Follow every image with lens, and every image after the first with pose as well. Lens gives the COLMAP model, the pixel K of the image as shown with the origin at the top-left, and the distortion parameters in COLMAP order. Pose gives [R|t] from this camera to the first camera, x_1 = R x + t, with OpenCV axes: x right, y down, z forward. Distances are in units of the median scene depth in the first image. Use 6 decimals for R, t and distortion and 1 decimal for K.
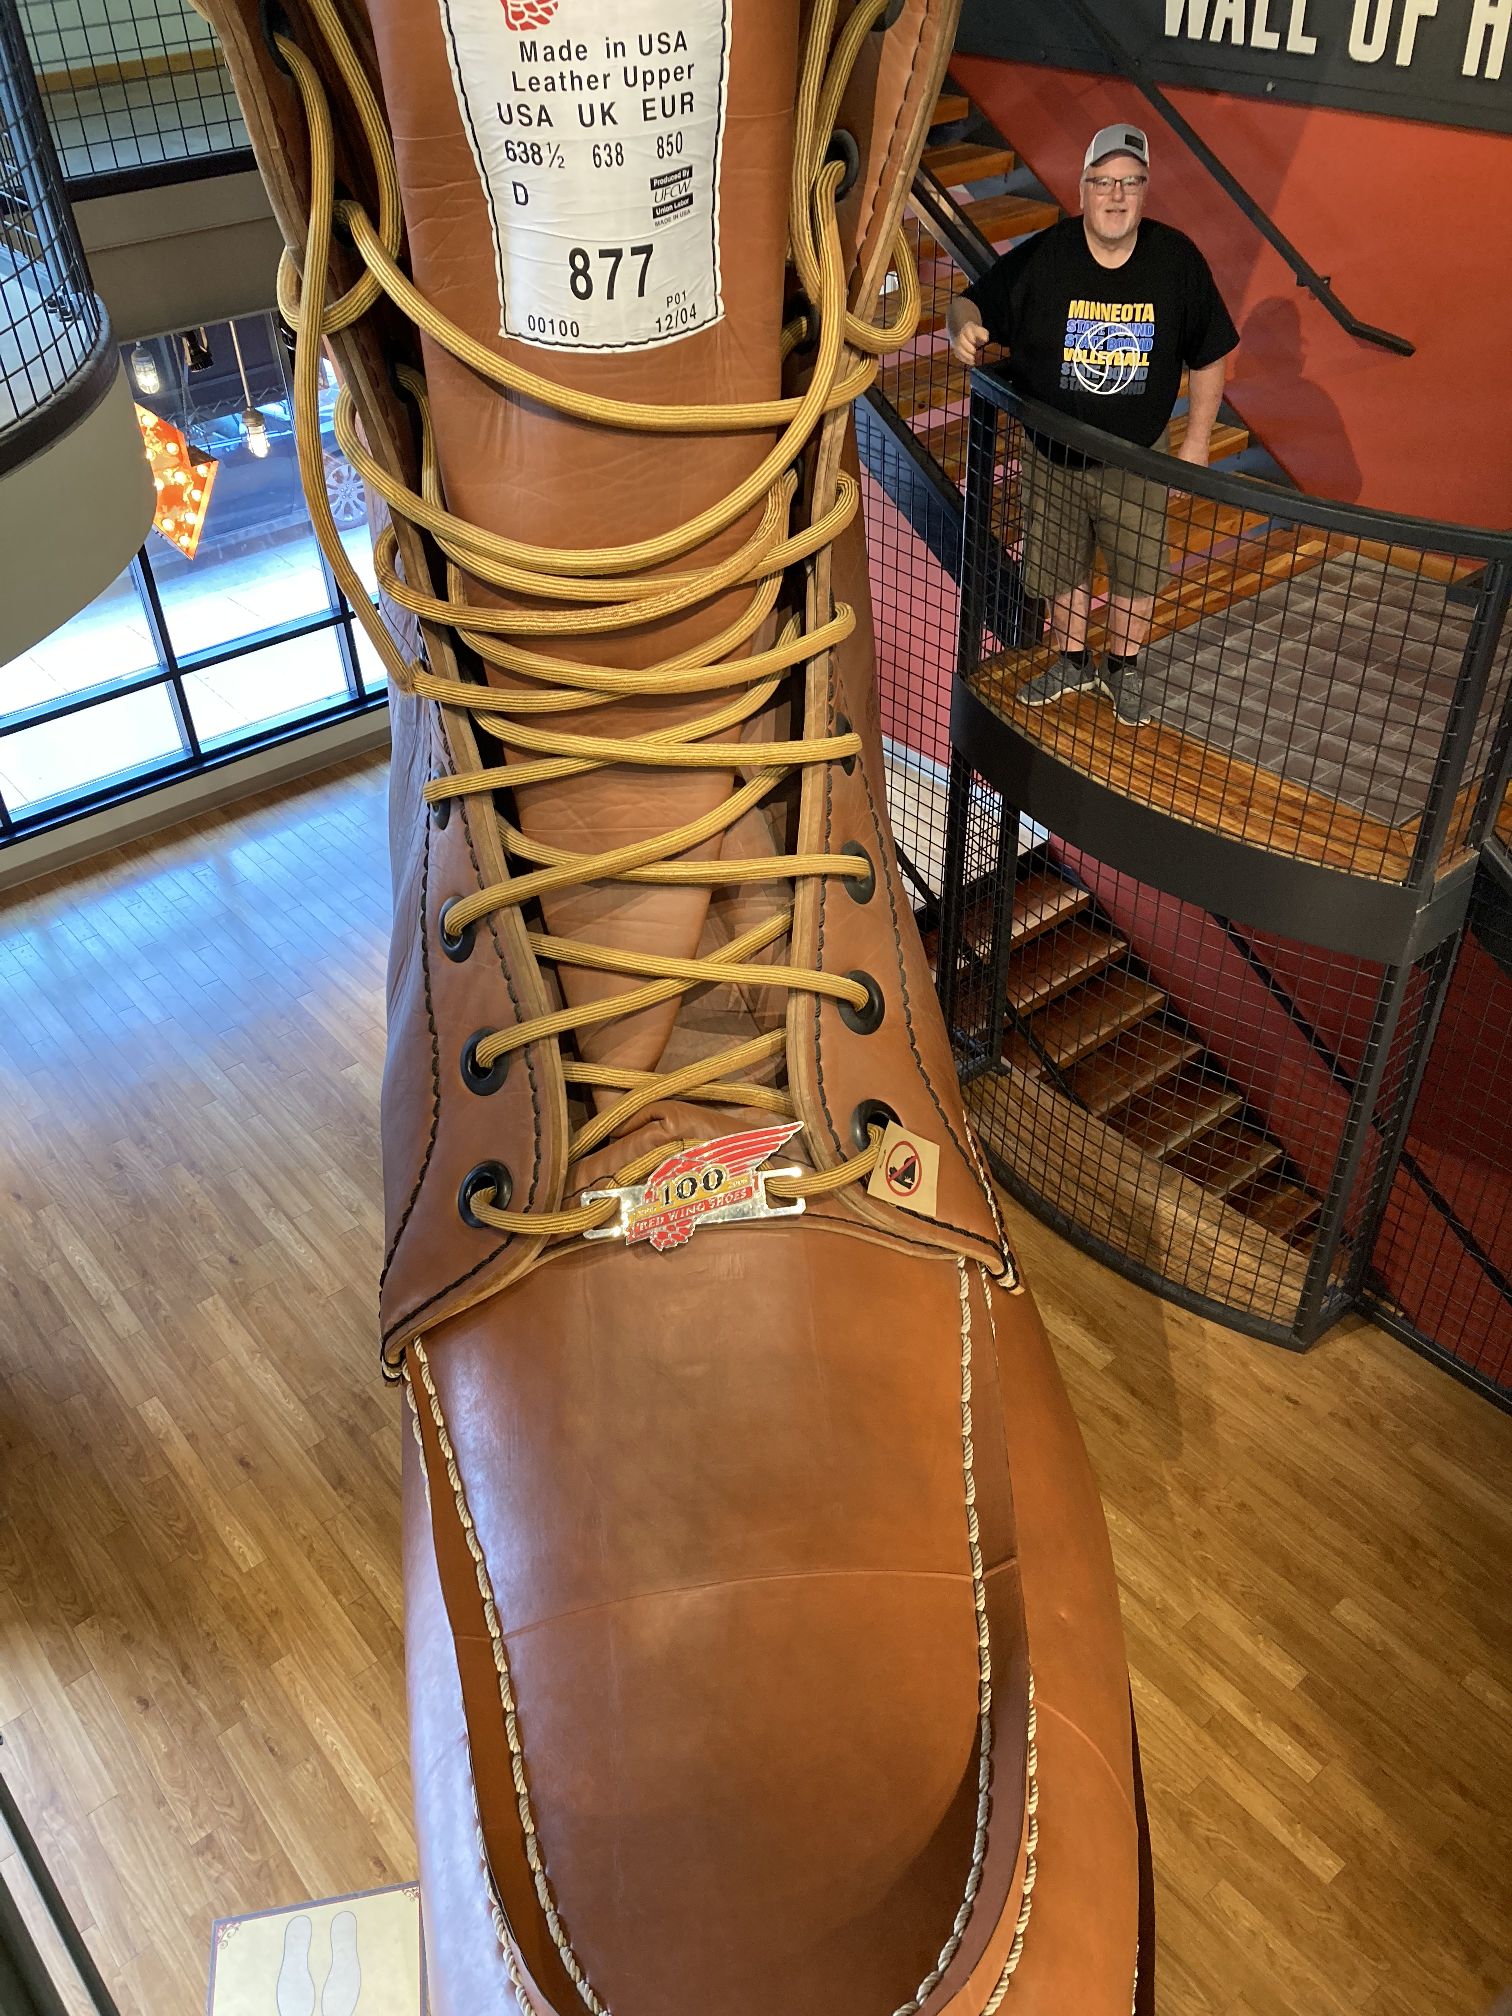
lens RADIAL K [[1618.1, 0, 768.6], [0, 1618.1, 1018.3], [0, 0, 1]] dist [0.061748, -0.008489]
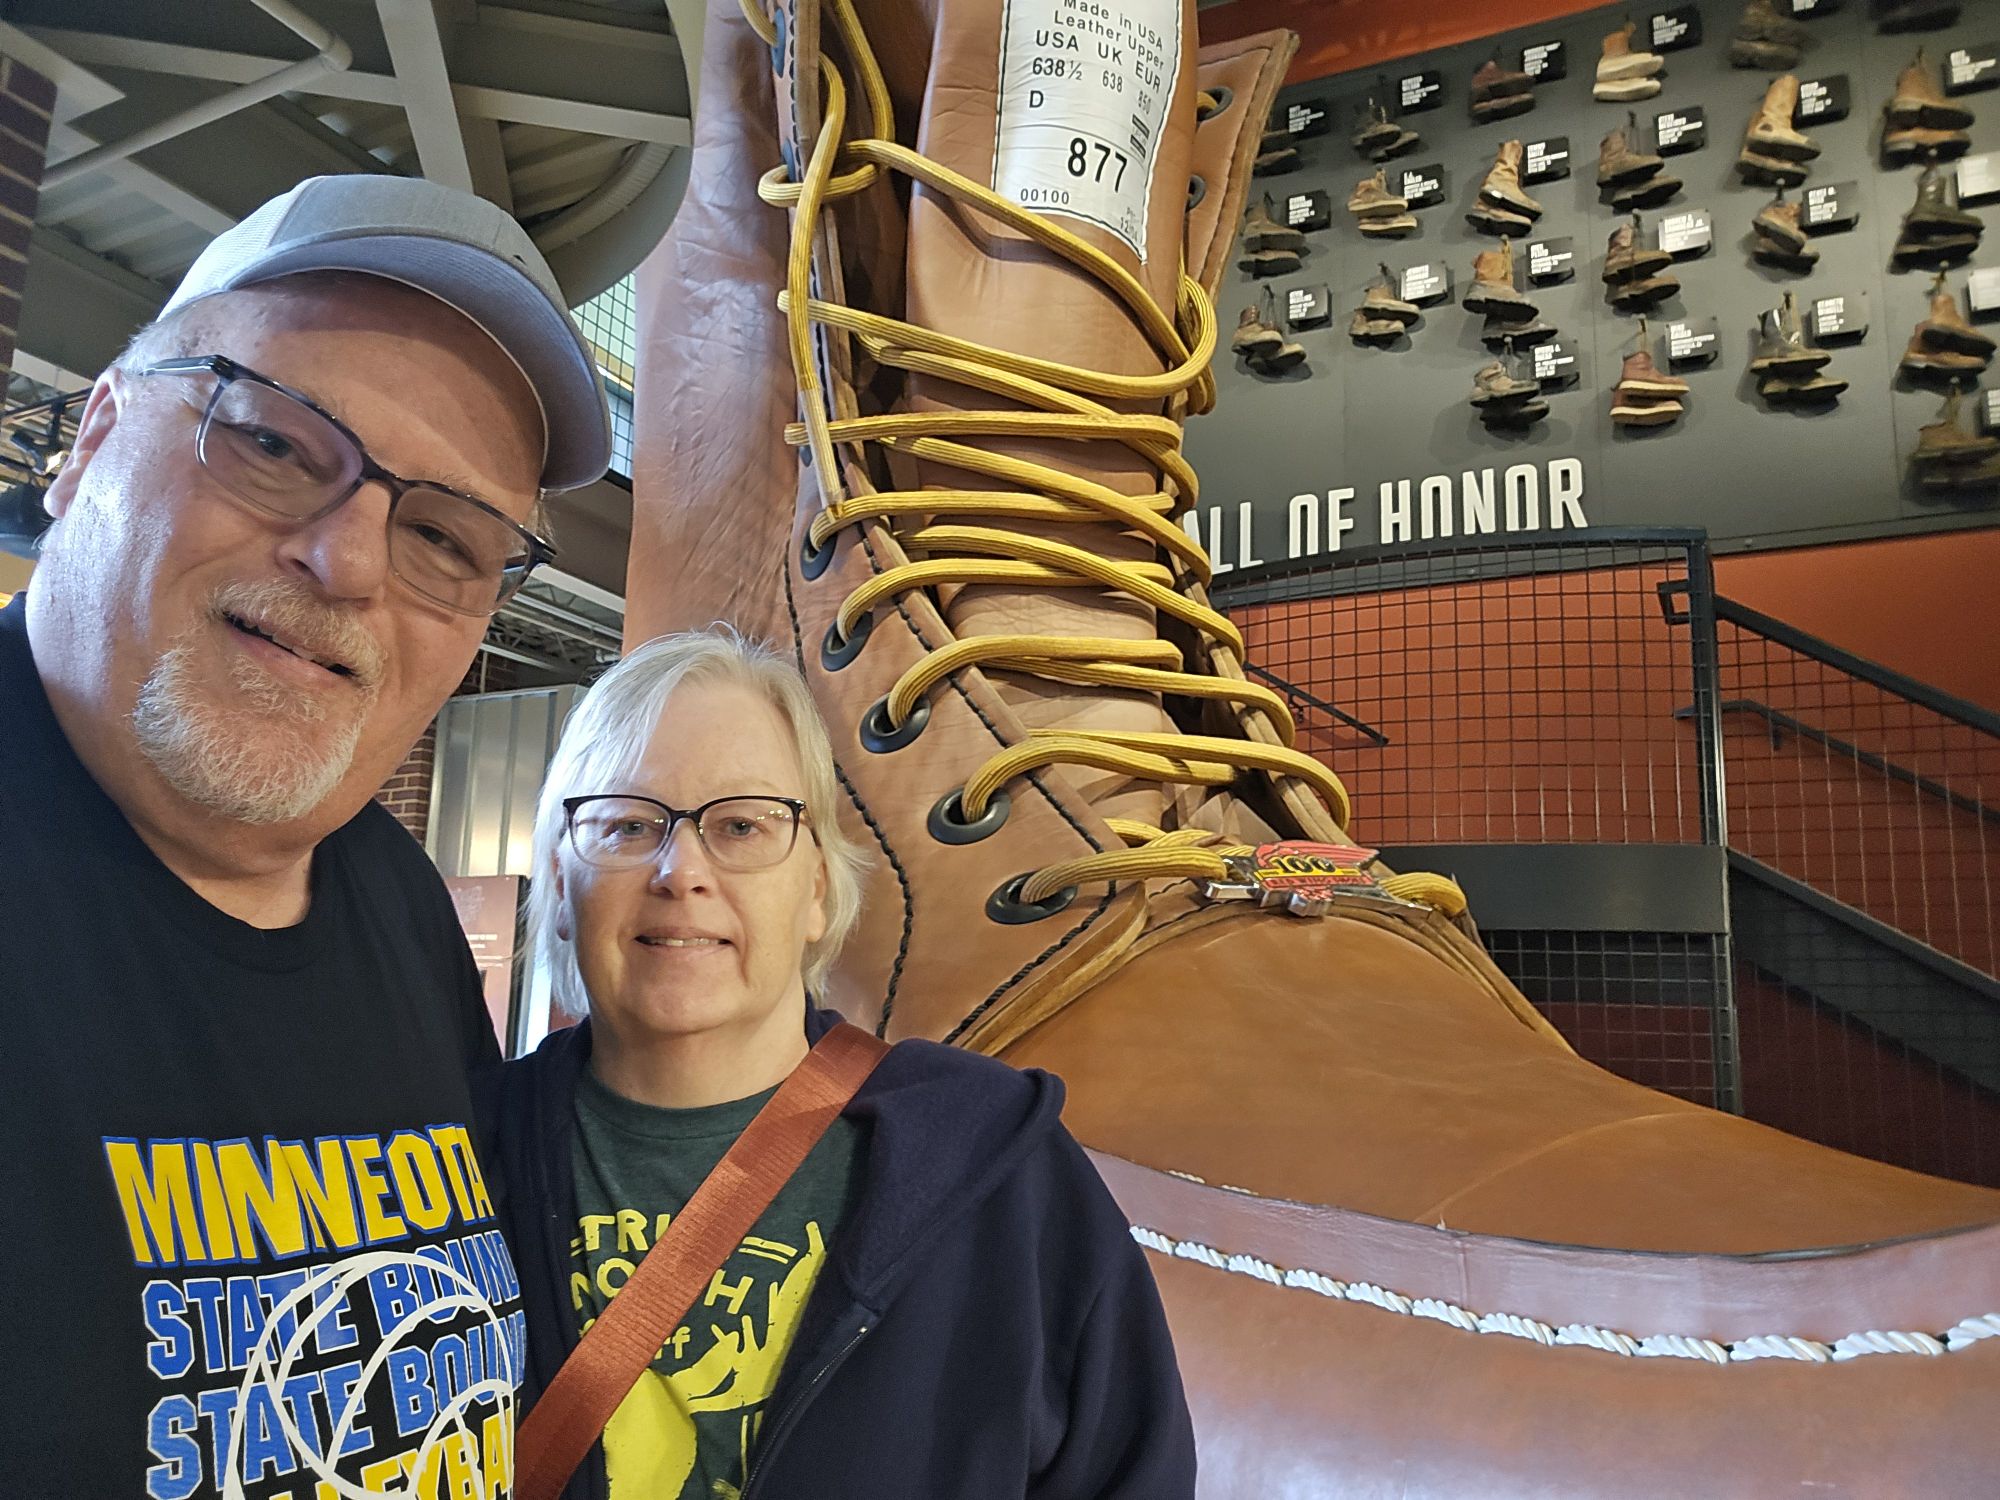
lens RADIAL K [[1531.9, 0, 1007.4], [0, 1531.9, 771.8], [0, 0, 1]] dist [0.019031, -0.031478]
pose [[0.919902, 0.124248, 0.371944, -0.529567], [0.194379, 0.679289, -0.707660, 0.655728], [-0.340583, 0.723276, 0.600728, 0.656683]]
